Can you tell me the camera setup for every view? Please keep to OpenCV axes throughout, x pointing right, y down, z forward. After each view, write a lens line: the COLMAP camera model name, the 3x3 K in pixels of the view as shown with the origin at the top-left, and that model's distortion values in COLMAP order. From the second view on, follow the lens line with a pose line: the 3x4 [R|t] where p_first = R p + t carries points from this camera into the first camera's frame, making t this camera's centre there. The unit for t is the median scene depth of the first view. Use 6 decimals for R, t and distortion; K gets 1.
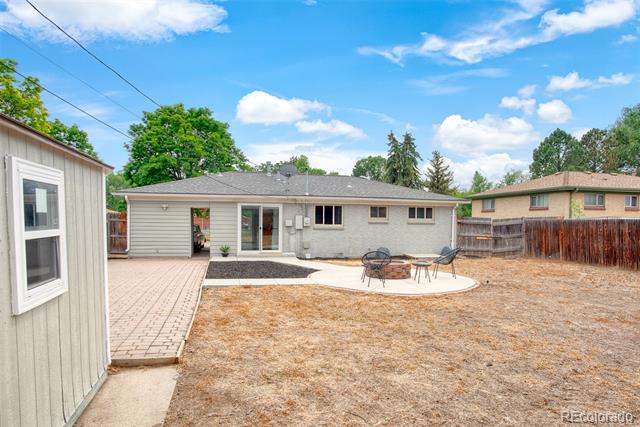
lens RADIAL K [[371.6, 0, 318.6], [0, 371.6, 253.1], [0, 0, 1]] dist [-0.020204, -0.000158]
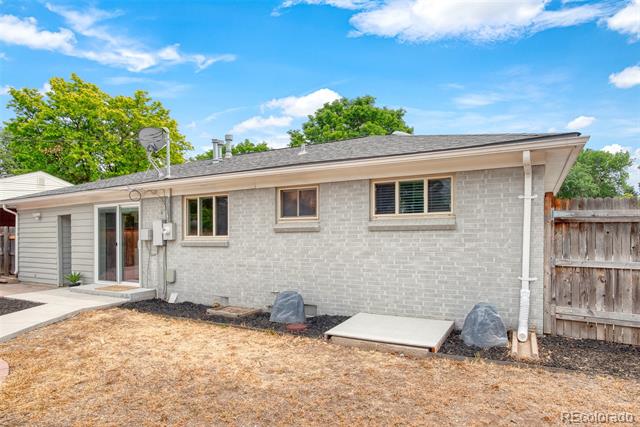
lens RADIAL K [[391.7, 0, 310.5], [0, 391.7, 241.8], [0, 0, 1]] dist [-0.028696, 0.000144]
pose [[0.751637, -0.006152, -0.659548, 0.455067], [-0.030902, 0.998530, -0.044531, -0.049841], [0.658853, 0.053852, 0.750342, 0.692668]]
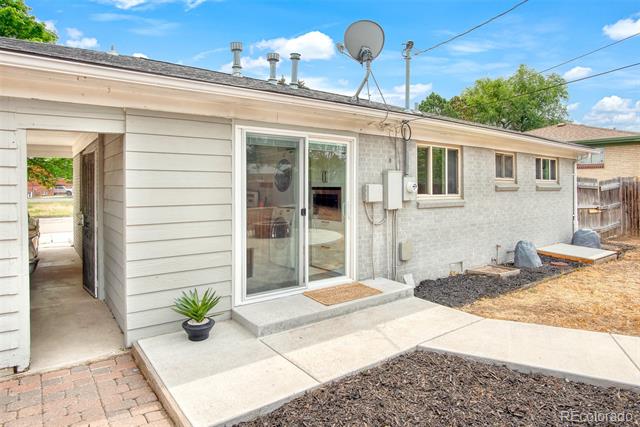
lens RADIAL K [[378.8, 0, 307.5], [0, 378.8, 199.8], [0, 0, 1]] dist [-0.016544, 0.001405]
pose [[0.911481, -0.026825, 0.410466, -0.263451], [0.048665, 0.997896, -0.042850, -0.059548], [-0.408453, 0.059032, 0.910869, 0.672160]]
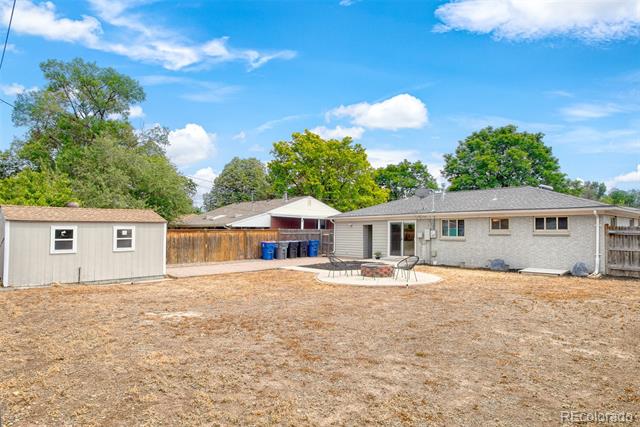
lens RADIAL K [[376.3, 0, 332.2], [0, 376.3, 217.5], [0, 0, 1]] dist [0.000849, 0.001908]
pose [[0.547873, -0.041816, -0.835516, 0.768323], [-0.062918, 0.993861, -0.090998, -0.006491], [0.834192, 0.102425, 0.541879, 0.066521]]
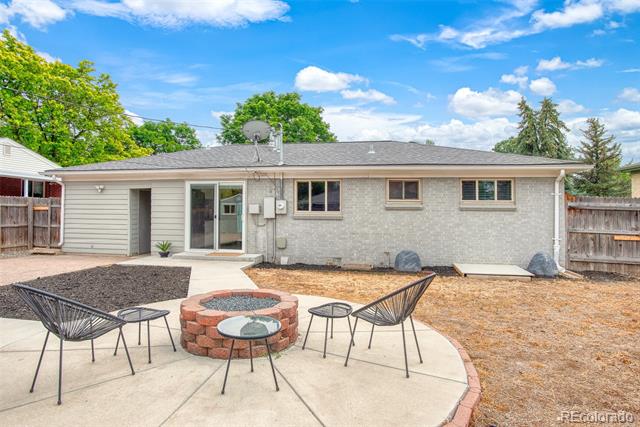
lens RADIAL K [[372.2, 0, 312.8], [0, 372.2, 214.3], [0, 0, 1]] dist [-0.024686, 0.001404]
pose [[0.927032, -0.000418, -0.374982, 0.248872], [-0.030419, 0.996620, -0.076312, -0.023291], [0.373747, 0.082150, 0.923886, 0.408748]]
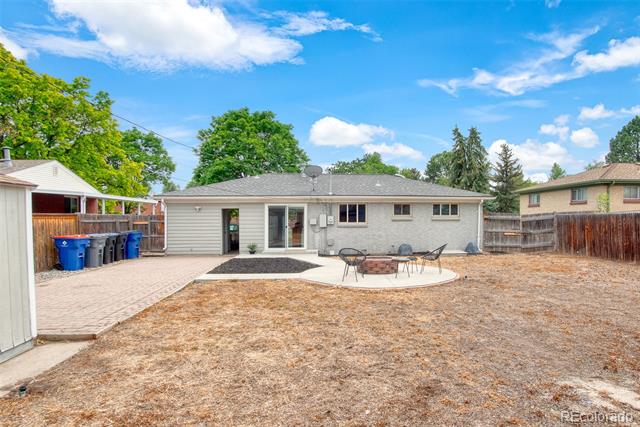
lens RADIAL K [[371.3, 0, 361.6], [0, 371.3, 253.5], [0, 0, 1]] dist [-0.021885, 0.001337]
pose [[0.994599, -0.004912, -0.103678, 0.156695], [0.005977, 0.999933, 0.009961, 0.000106], [0.103622, -0.010527, 0.994561, -0.034359]]
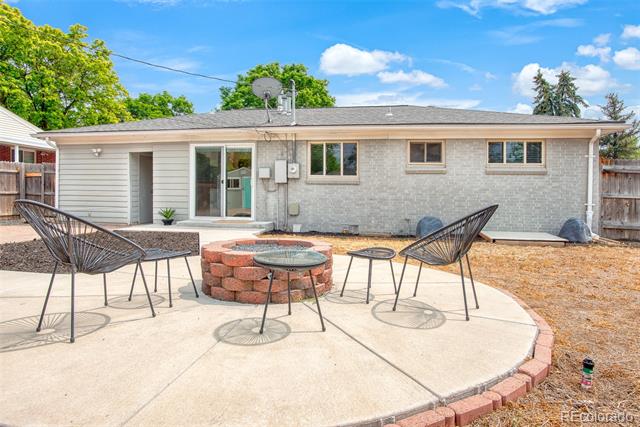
lens RADIAL K [[386.9, 0, 316.5], [0, 386.9, 209.0], [0, 0, 1]] dist [-0.025631, 0.003837]
pose [[0.929200, 0.014708, -0.369285, 0.223291], [-0.033951, 0.998380, -0.045664, 0.003835], [0.368015, 0.054969, 0.928194, 0.420187]]
